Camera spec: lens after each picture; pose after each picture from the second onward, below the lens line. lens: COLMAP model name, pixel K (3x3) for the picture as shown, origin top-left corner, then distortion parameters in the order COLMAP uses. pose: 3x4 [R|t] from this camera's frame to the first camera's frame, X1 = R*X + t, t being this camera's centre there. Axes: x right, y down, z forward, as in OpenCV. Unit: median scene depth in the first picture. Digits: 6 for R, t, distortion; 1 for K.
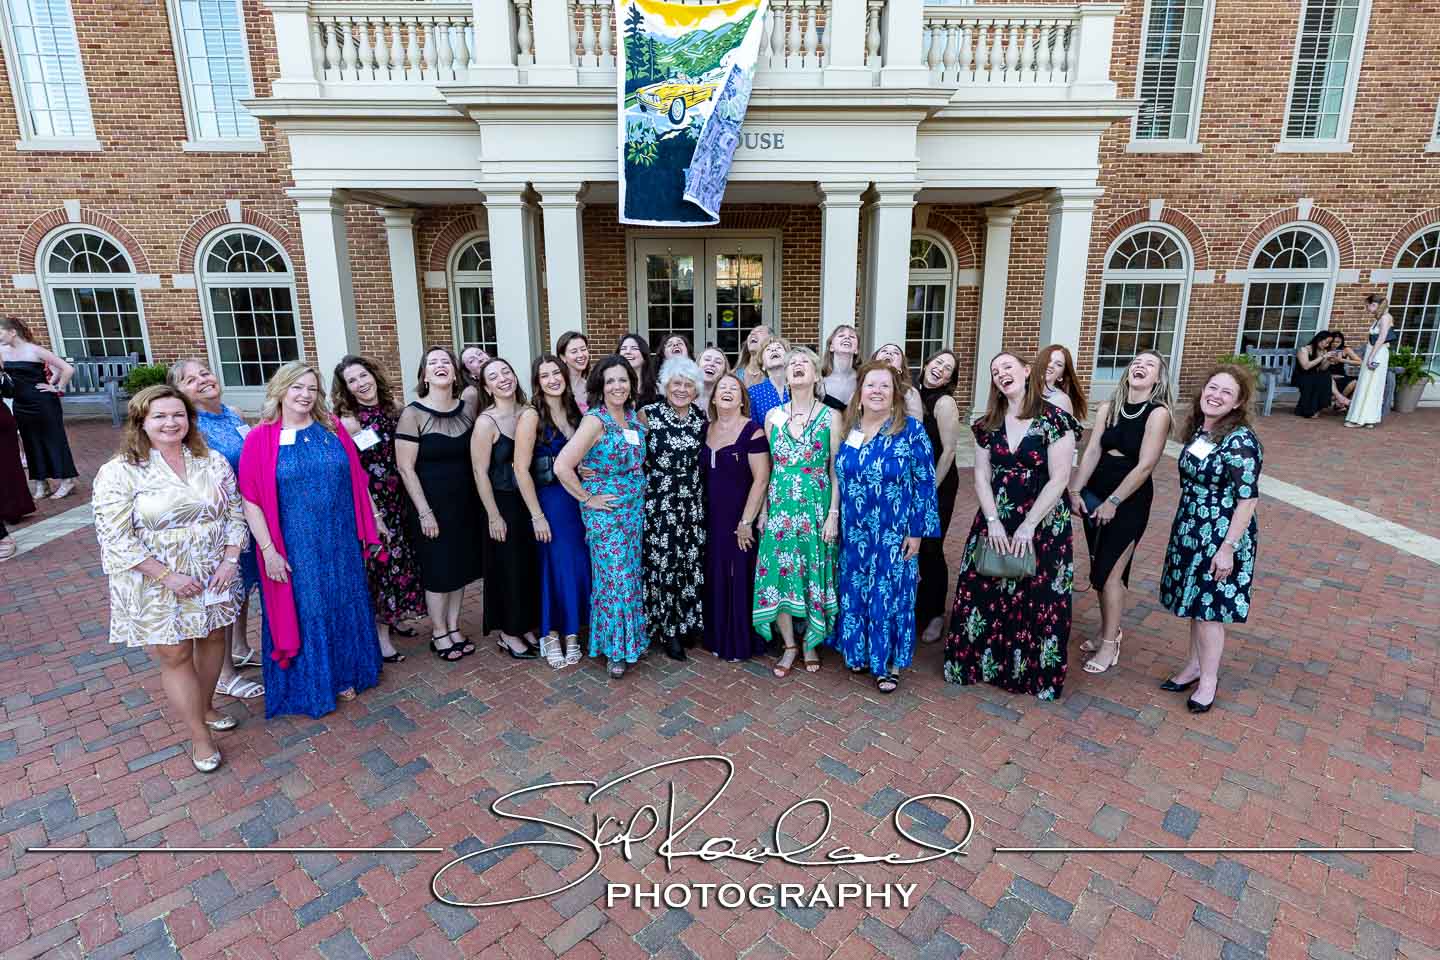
lens RADIAL K [[777.3, 0, 725.4], [0, 777.3, 471.0], [0, 0, 1]] dist [0.003735, 0.001057]
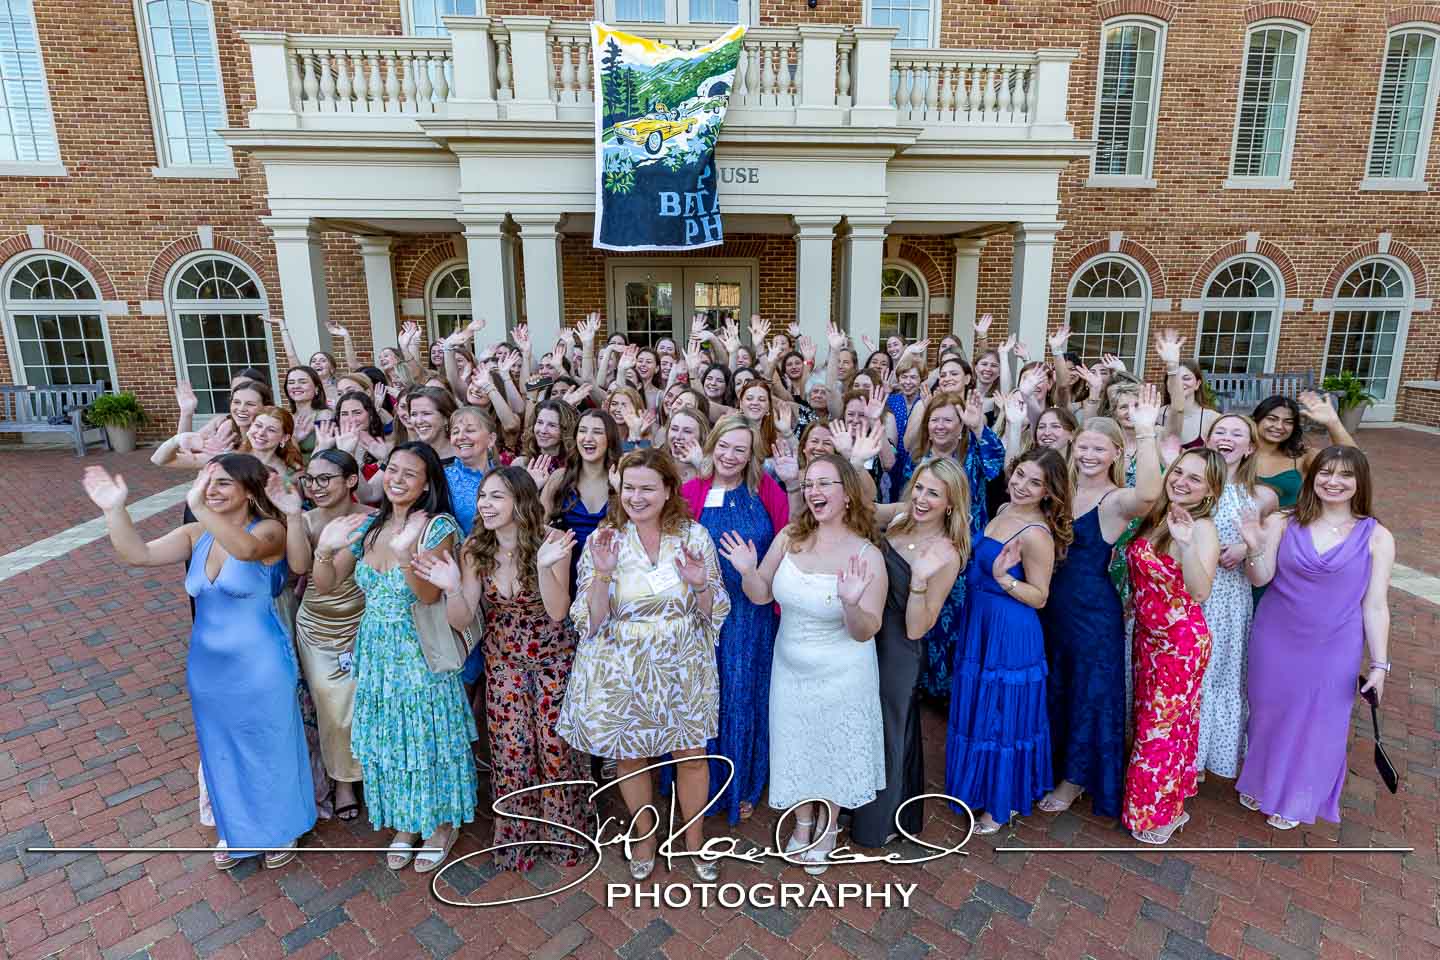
lens RADIAL K [[780.2, 0, 745.3], [0, 780.2, 476.4], [0, 0, 1]] dist [-0.002435, 0.002390]
pose [[0.998747, -0.009014, 0.049225, 0.002180], [0.010061, 0.999727, -0.021068, -0.002752], [-0.049022, 0.021537, 0.998565, -0.016213]]
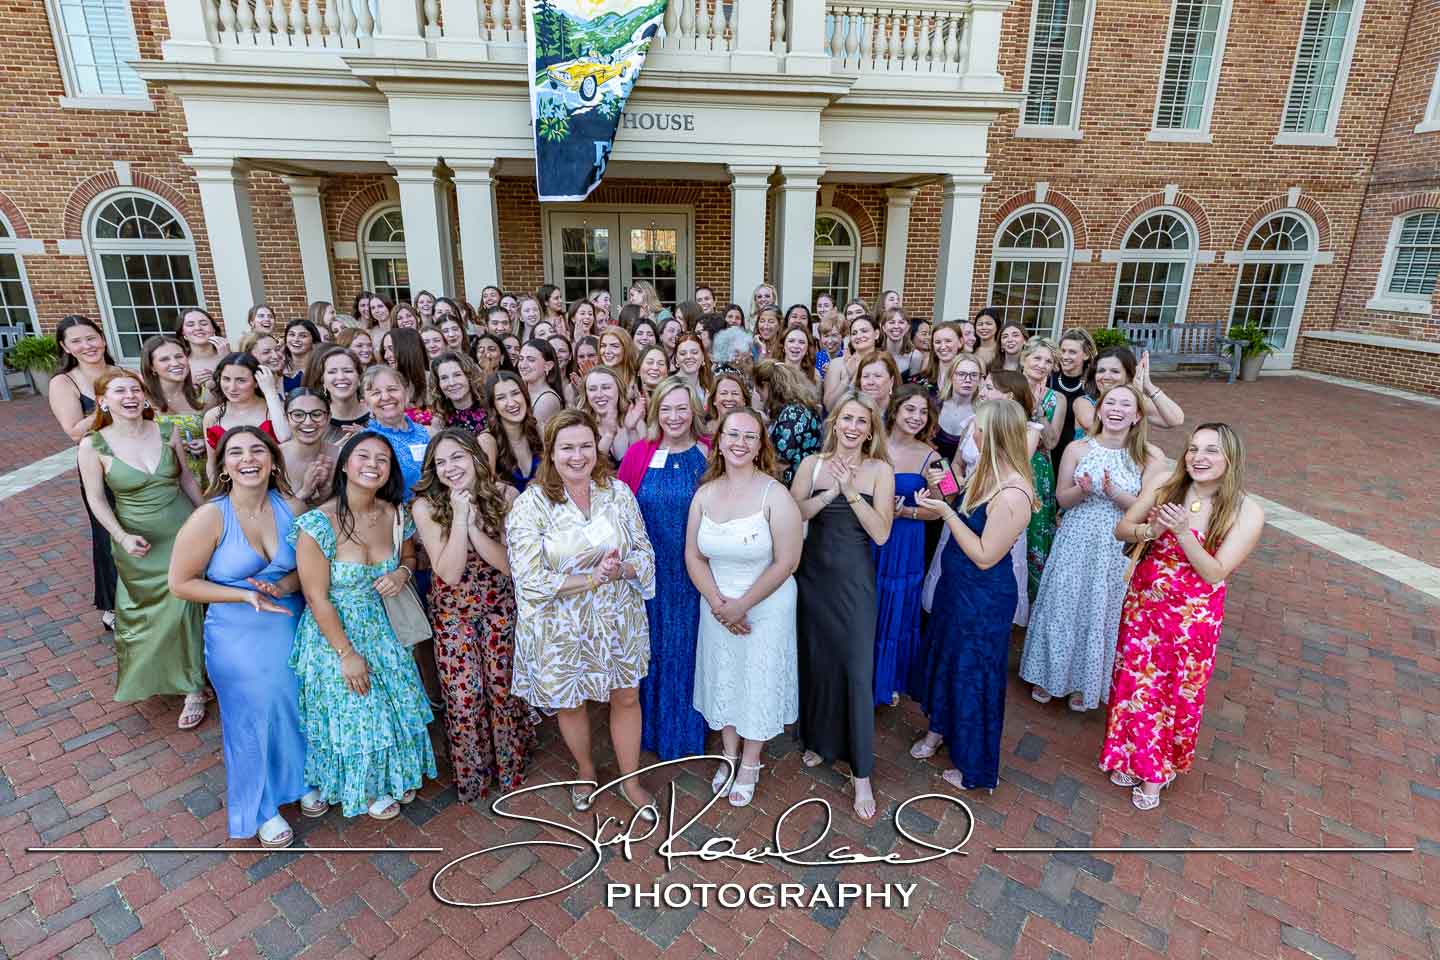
lens RADIAL K [[755.7, 0, 720.0], [0, 755.7, 480.0], [0, 0, 1]] dist [0.002002, 0.001932]
pose [[0.995162, -0.016153, 0.096910, 0.003467], [0.009951, 0.997891, 0.064145, -0.010653], [-0.097742, -0.062870, 0.993224, -0.021714]]
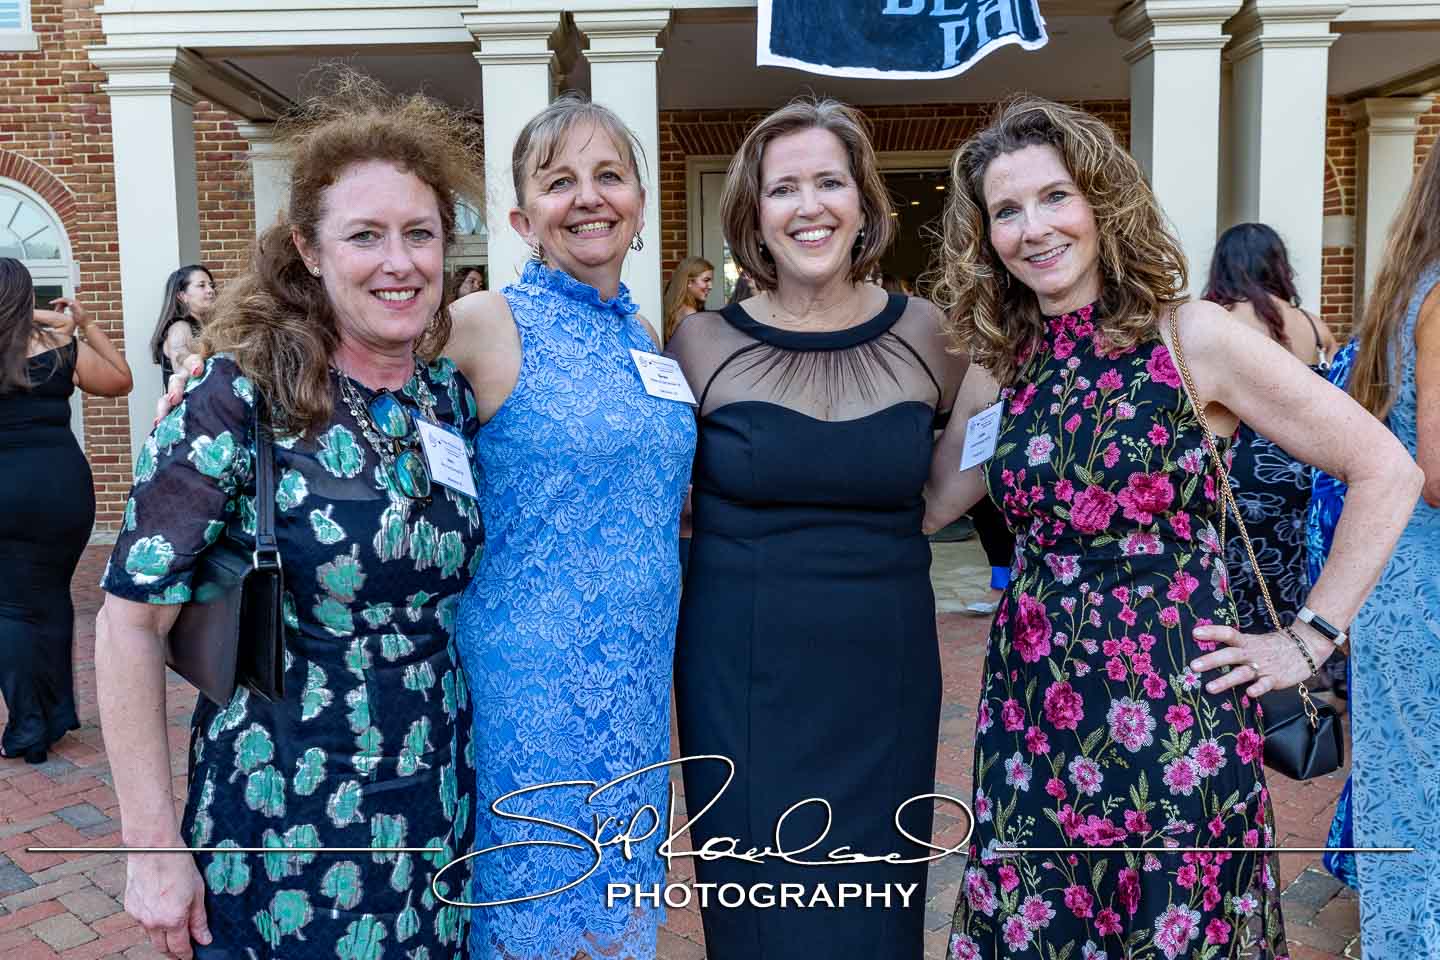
lens RADIAL K [[1220.7, 0, 647.1], [0, 1220.7, 472.4], [0, 0, 1]] dist [0.005742, 0.006175]
pose [[0.999467, -0.012412, -0.030178, -0.127010], [0.007868, 0.989215, -0.146259, 0.030797], [0.031668, 0.145943, 0.988786, 0.181606]]
